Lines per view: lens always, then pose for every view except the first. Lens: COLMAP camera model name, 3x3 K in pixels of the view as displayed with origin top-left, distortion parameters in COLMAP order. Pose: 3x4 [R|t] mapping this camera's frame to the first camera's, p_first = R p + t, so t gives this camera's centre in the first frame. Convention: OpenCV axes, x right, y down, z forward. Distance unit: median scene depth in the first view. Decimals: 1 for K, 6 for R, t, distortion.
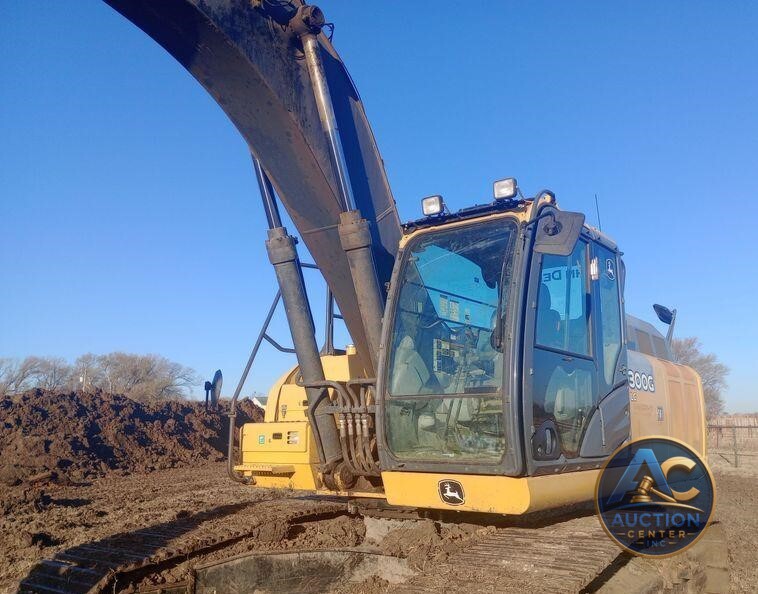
lens RADIAL K [[687.7, 0, 406.8], [0, 687.7, 297.9], [0, 0, 1]] dist [0.016958, -0.001746]
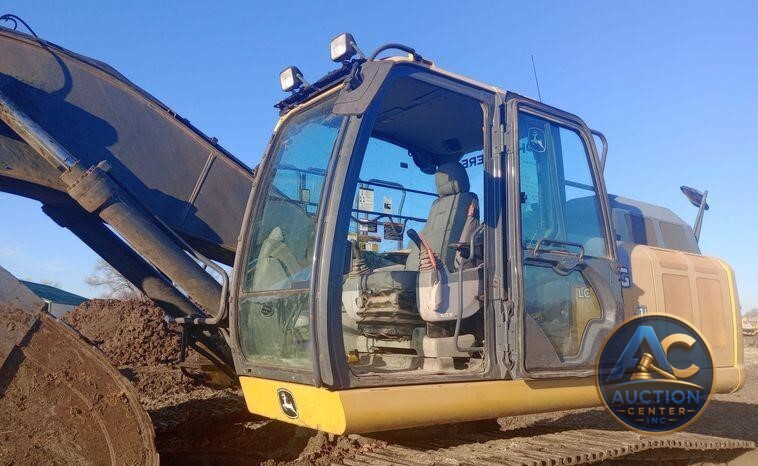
lens RADIAL K [[616.6, 0, 355.0], [0, 616.6, 209.8], [0, 0, 1]] dist [0.003281, 0.001453]
pose [[0.954290, -0.043965, -0.295631, 0.317063], [0.044147, 0.999007, -0.006062, 0.039781], [0.295604, -0.007267, 0.955283, 0.237315]]
